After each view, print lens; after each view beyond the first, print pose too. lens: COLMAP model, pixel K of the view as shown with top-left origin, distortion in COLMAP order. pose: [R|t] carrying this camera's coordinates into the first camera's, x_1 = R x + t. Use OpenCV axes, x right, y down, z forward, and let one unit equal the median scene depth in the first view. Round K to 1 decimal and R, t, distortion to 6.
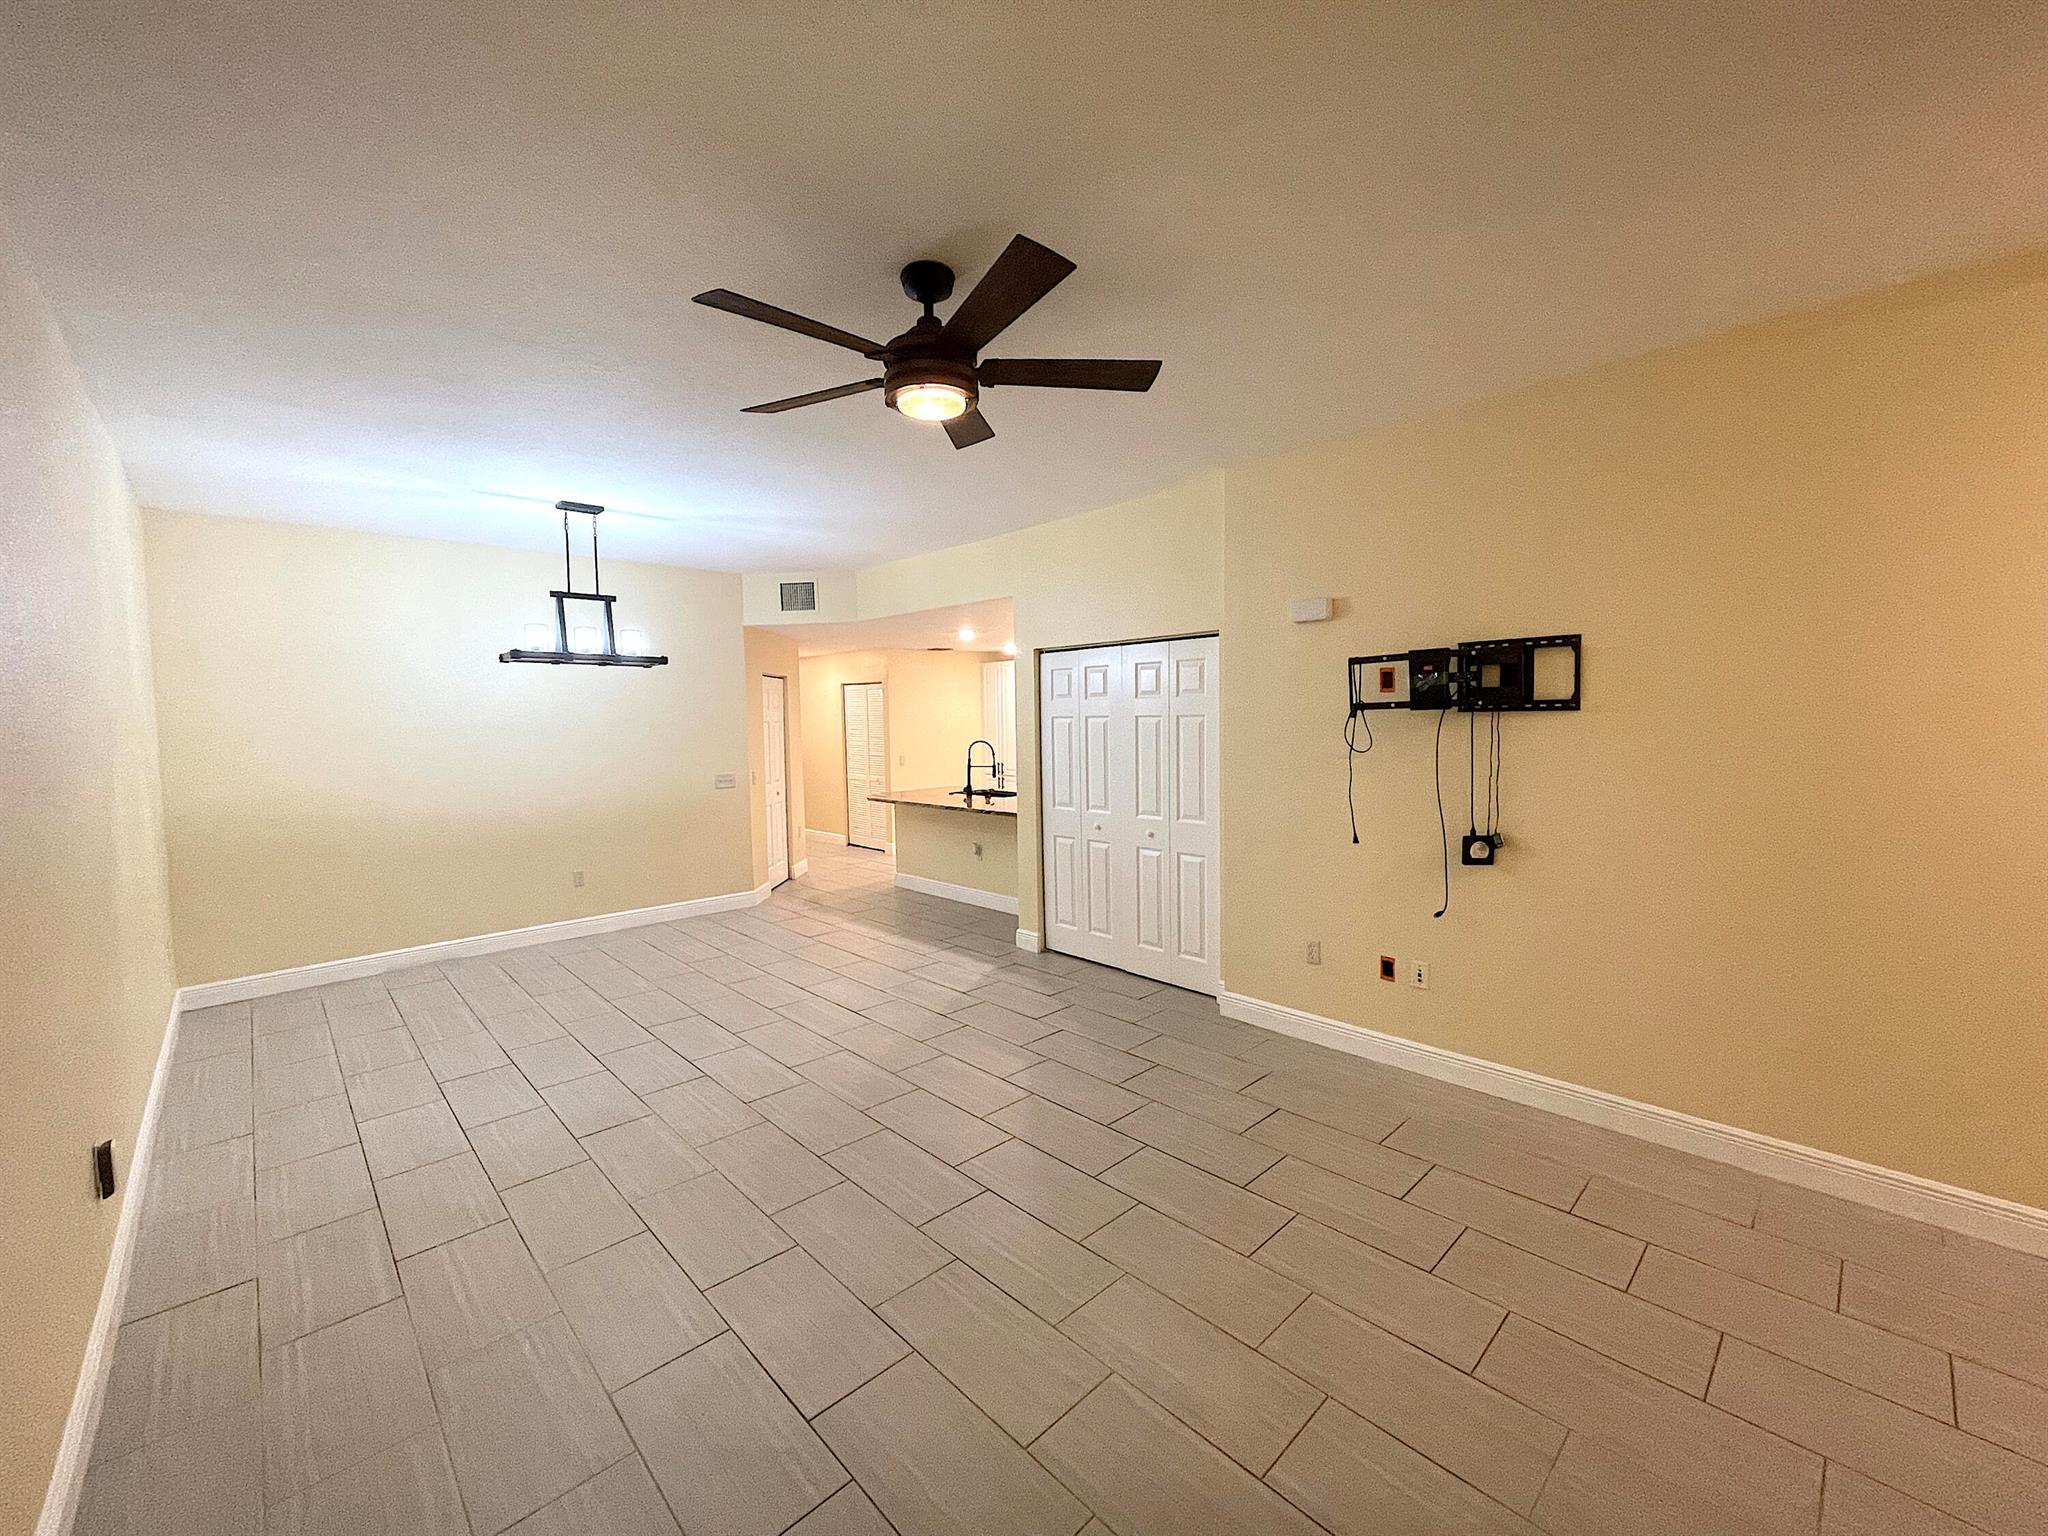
lens RADIAL K [[824.8, 0, 1024.0], [0, 824.8, 756.7], [0, 0, 1]] dist [-0.001494, -0.000267]
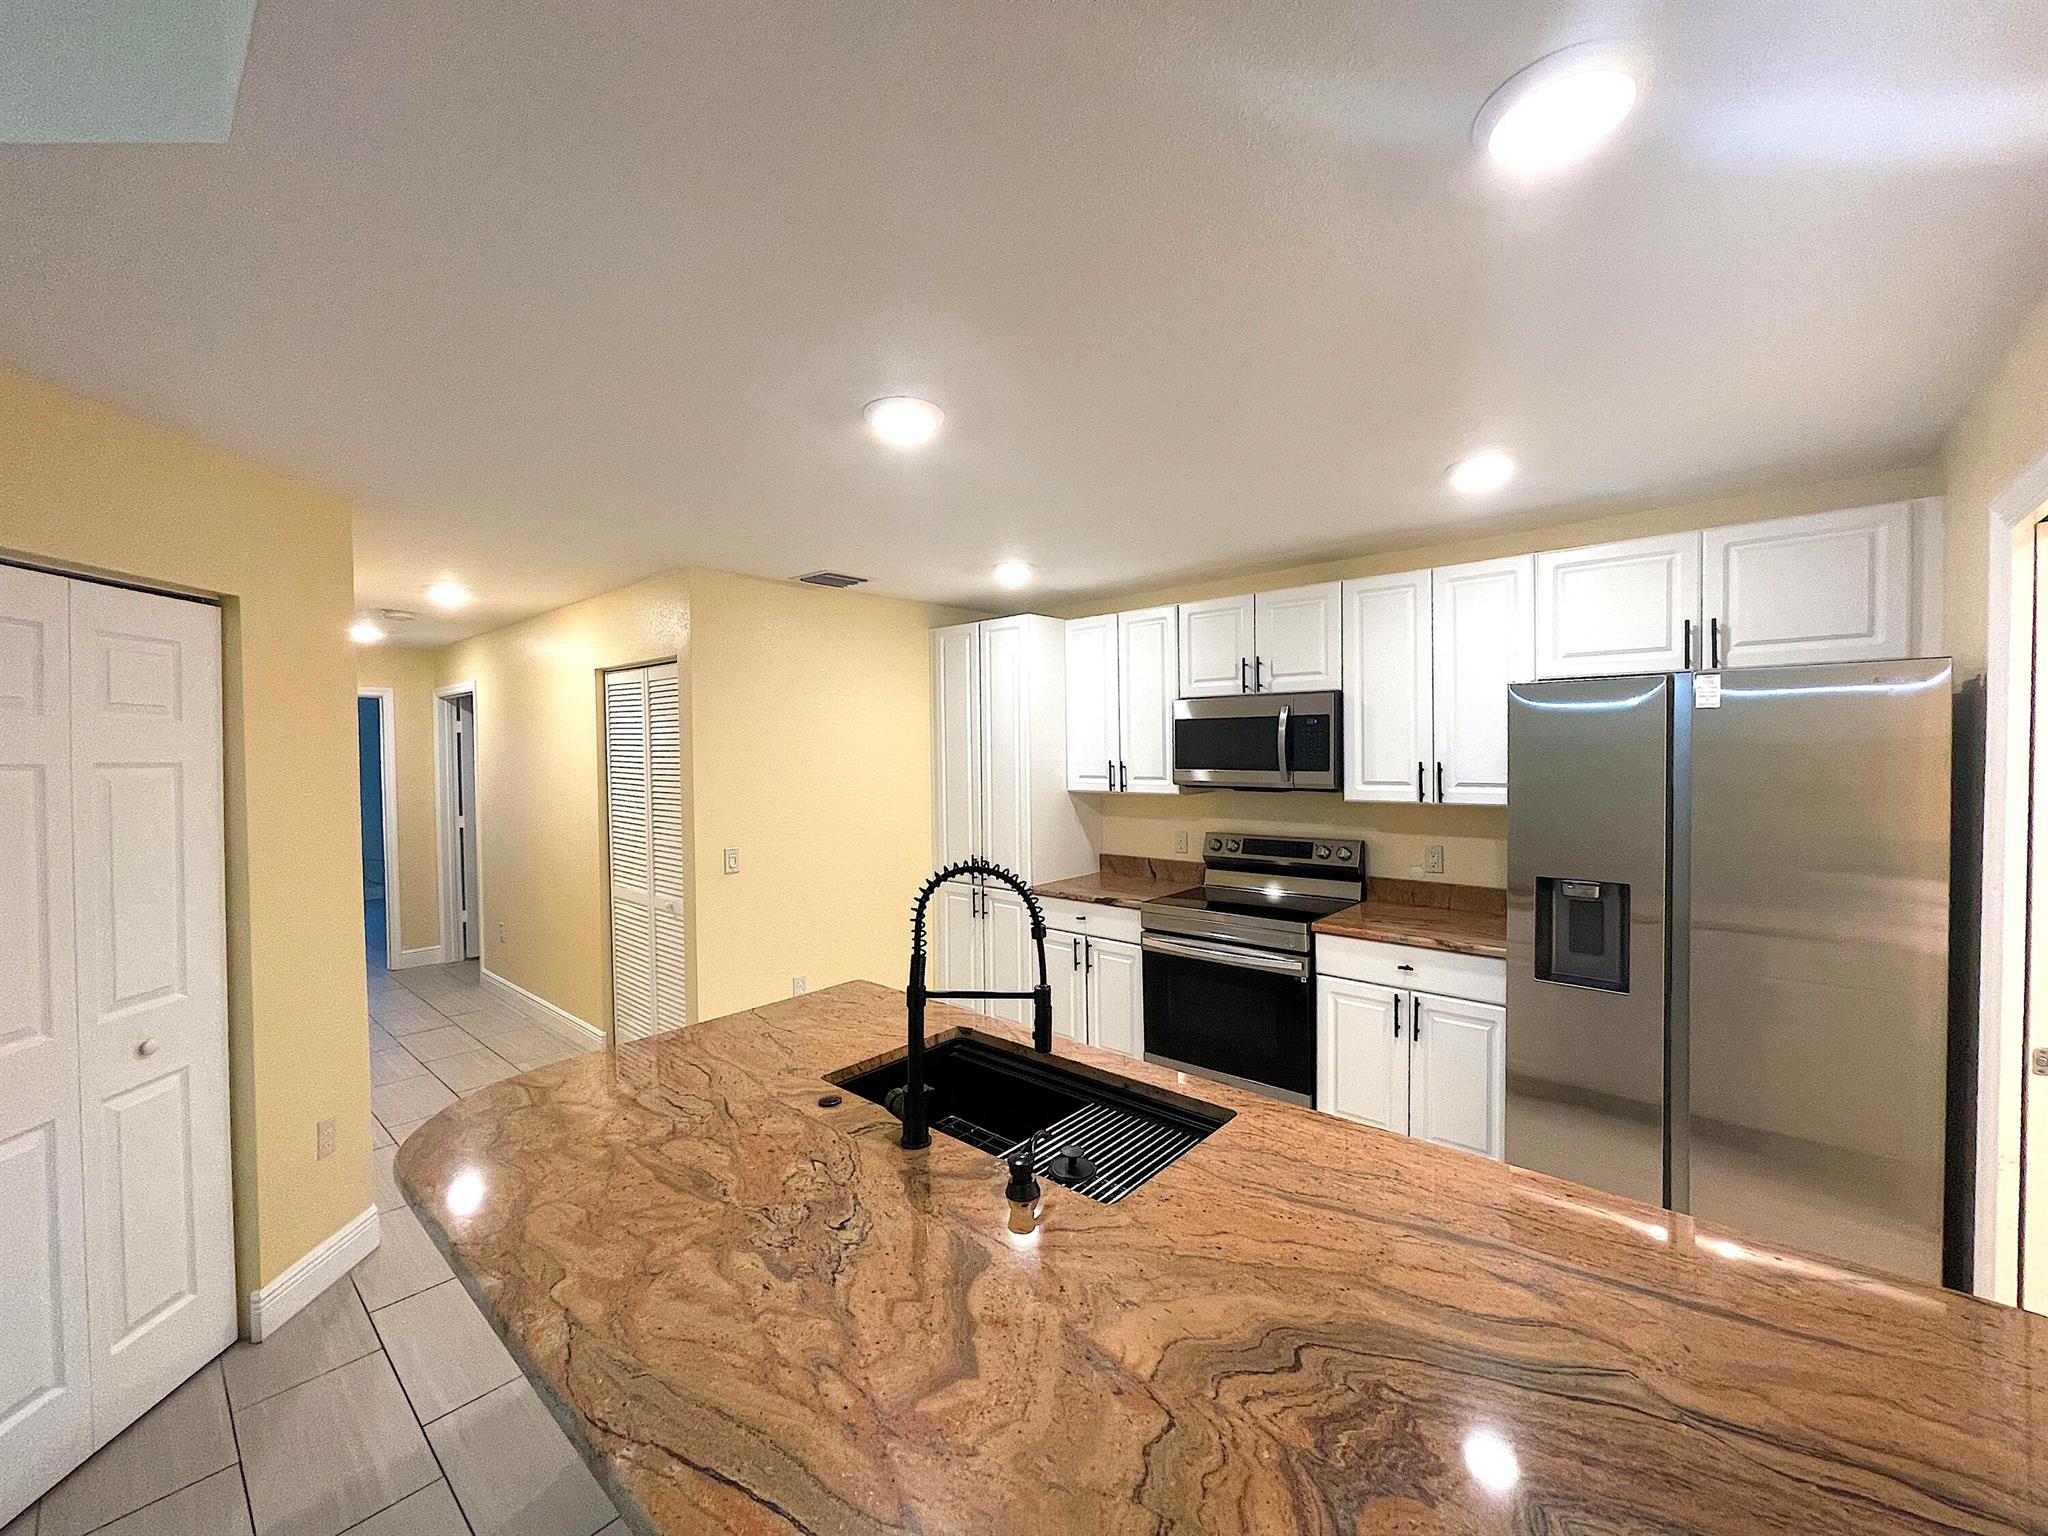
lens RADIAL K [[824.8, 0, 1018.8], [0, 824.8, 768.0], [0, 0, 1]] dist [-0.001494, -0.000267]
pose [[0.997371, 0.000552, 0.072468, -0.076703], [0.001548, 0.999581, -0.028913, -0.050797], [-0.072453, 0.028949, 0.996952, 1.116554]]
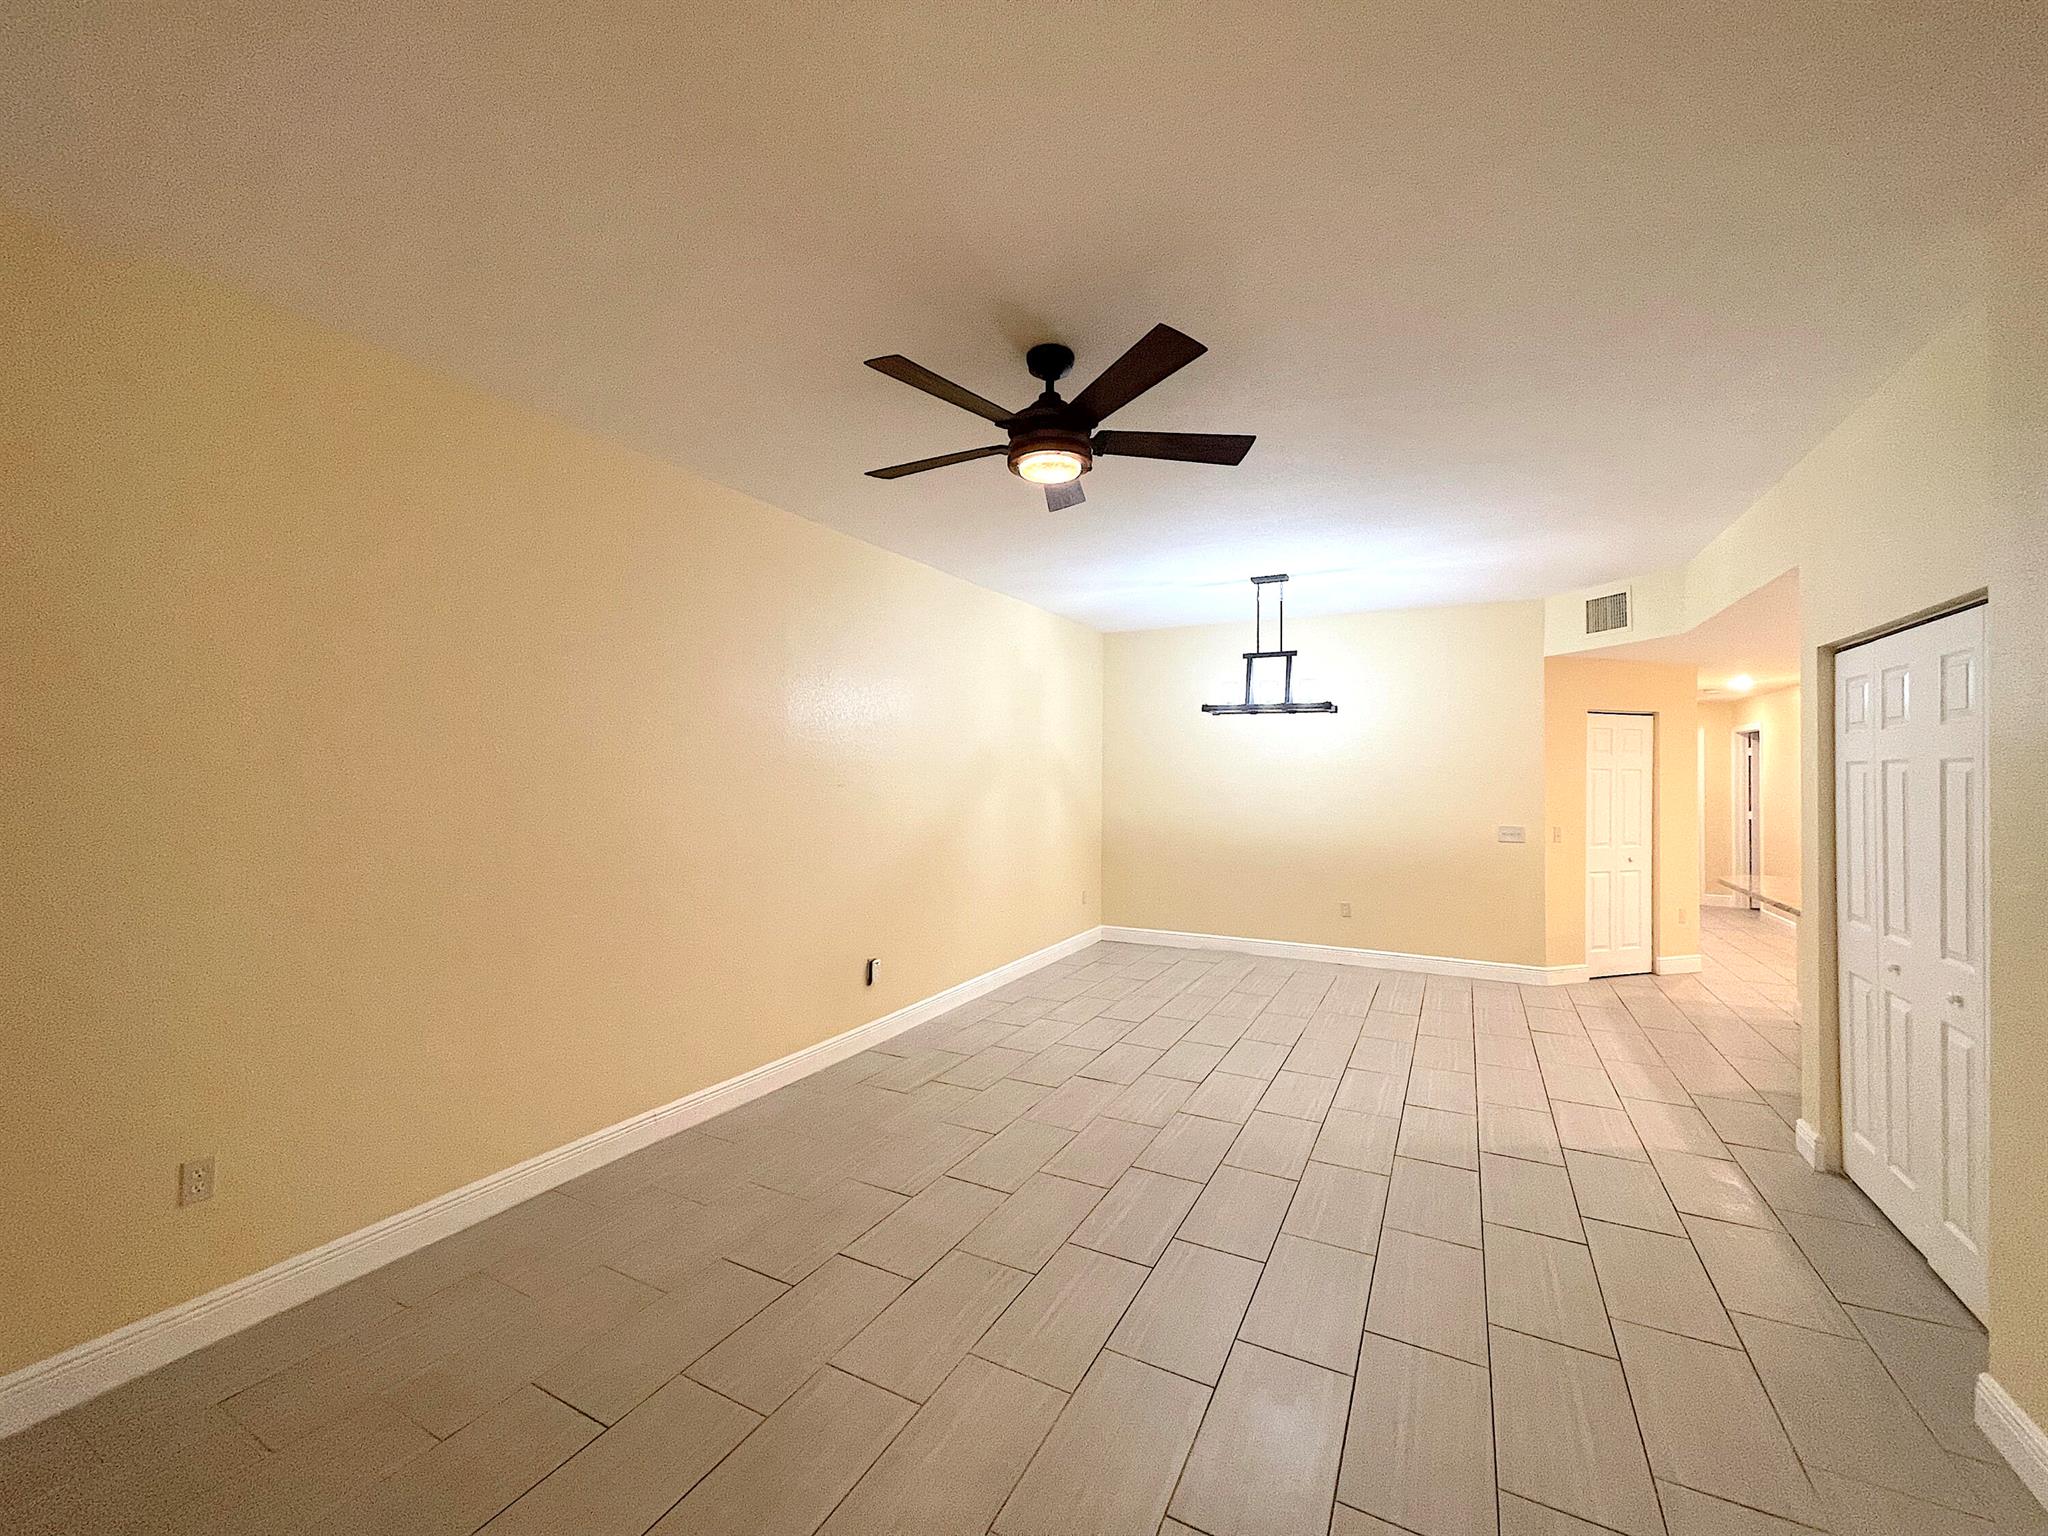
lens RADIAL K [[824.8, 0, 1019.9], [0, 824.8, 761.6], [0, 0, 1]] dist [-0.001494, -0.000267]
pose [[0.307864, 0.005142, -0.951417, 0.422460], [-0.057791, 0.998240, -0.013305, -0.008537], [0.949674, 0.059079, 0.307619, 0.296792]]
